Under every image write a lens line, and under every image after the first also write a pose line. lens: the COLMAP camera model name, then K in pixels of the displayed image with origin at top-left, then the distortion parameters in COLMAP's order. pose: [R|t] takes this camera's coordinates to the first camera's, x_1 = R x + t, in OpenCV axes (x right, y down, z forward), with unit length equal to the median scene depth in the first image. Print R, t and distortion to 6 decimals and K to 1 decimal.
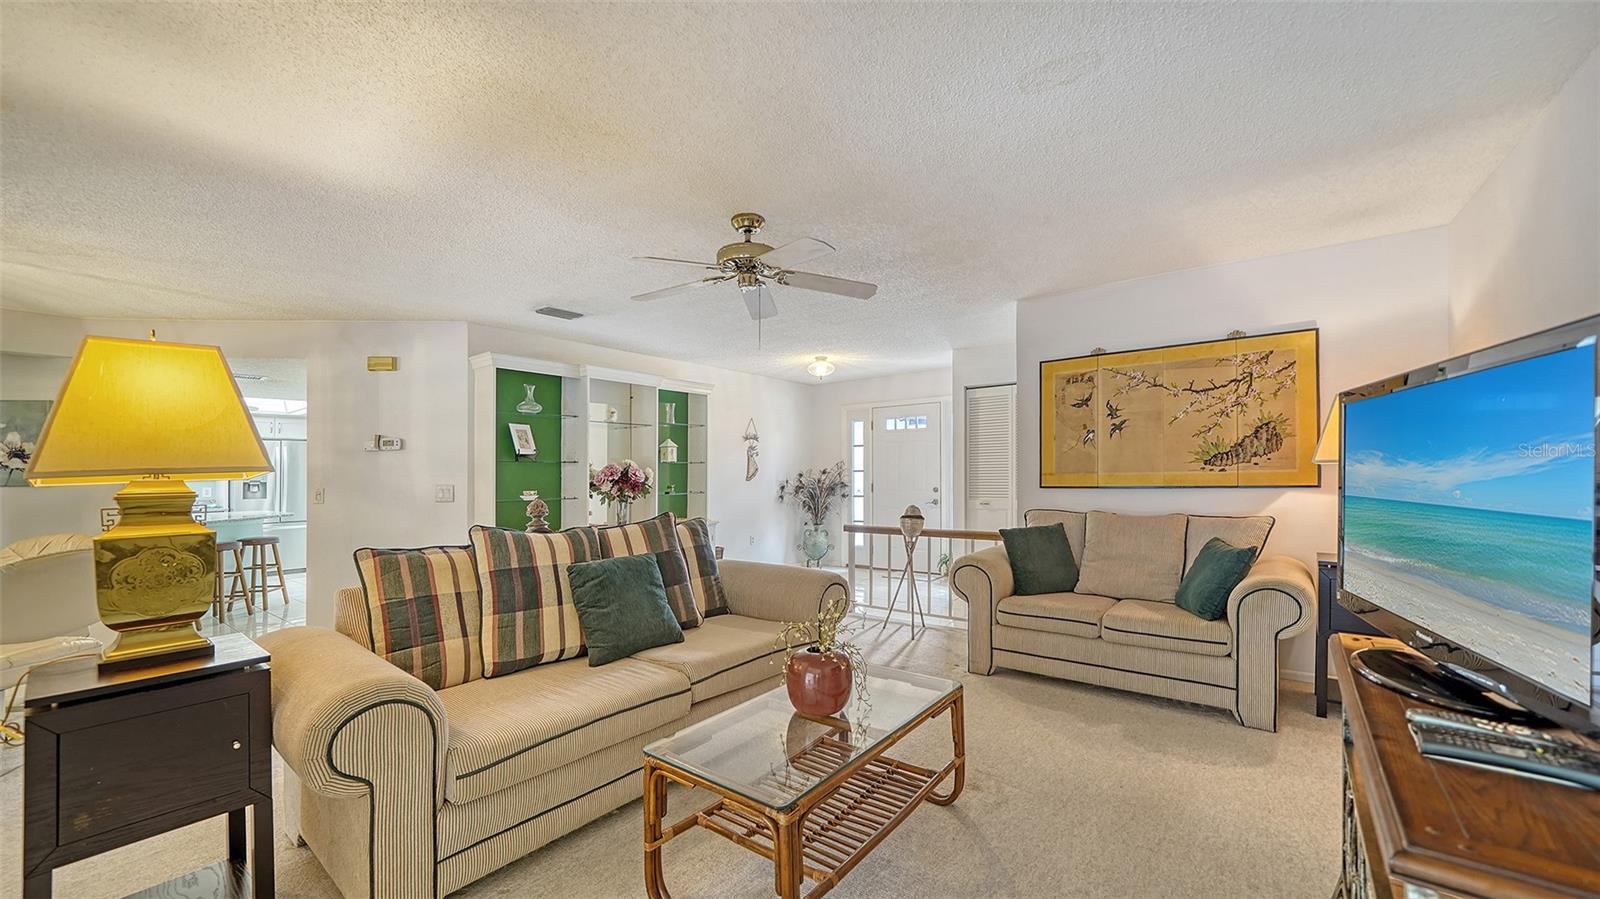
lens RADIAL K [[615.4, 0, 800.0], [0, 615.4, 449.5], [0, 0, 1]] dist [-0.000741, -0.000053]
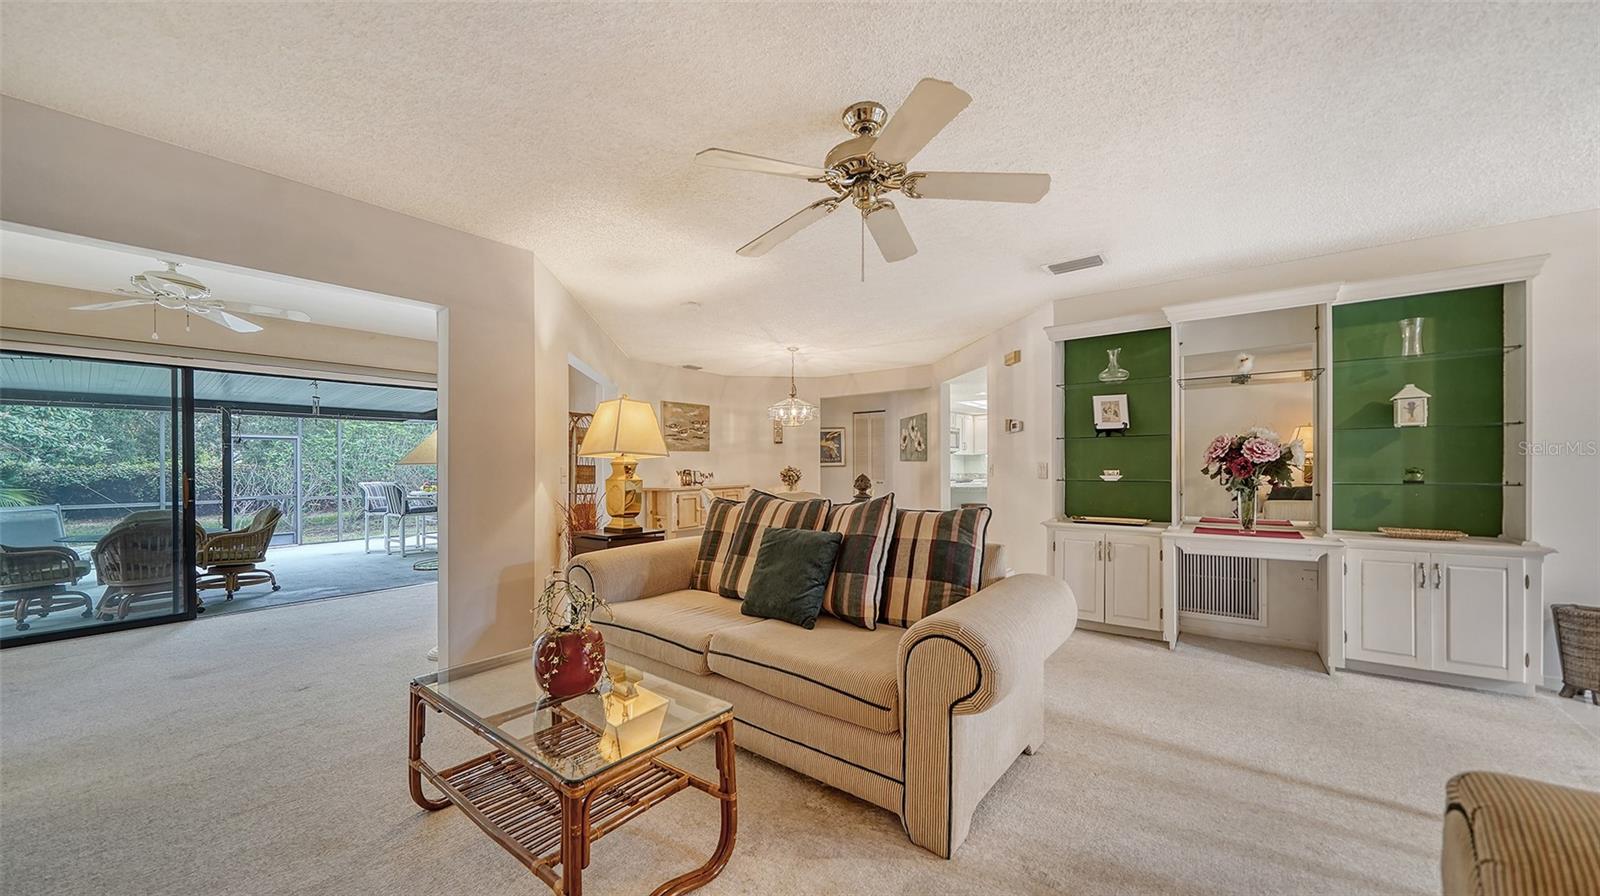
lens RADIAL K [[570.4, 0, 800.0], [0, 570.4, 448.0], [0, 0, 1]] dist [0.000453, 0.000043]
pose [[-0.002929, -0.019000, -0.999815, 0.390928], [0.044891, 0.998809, -0.019112, 0.032789], [0.998988, -0.044939, -0.002073, 0.583050]]
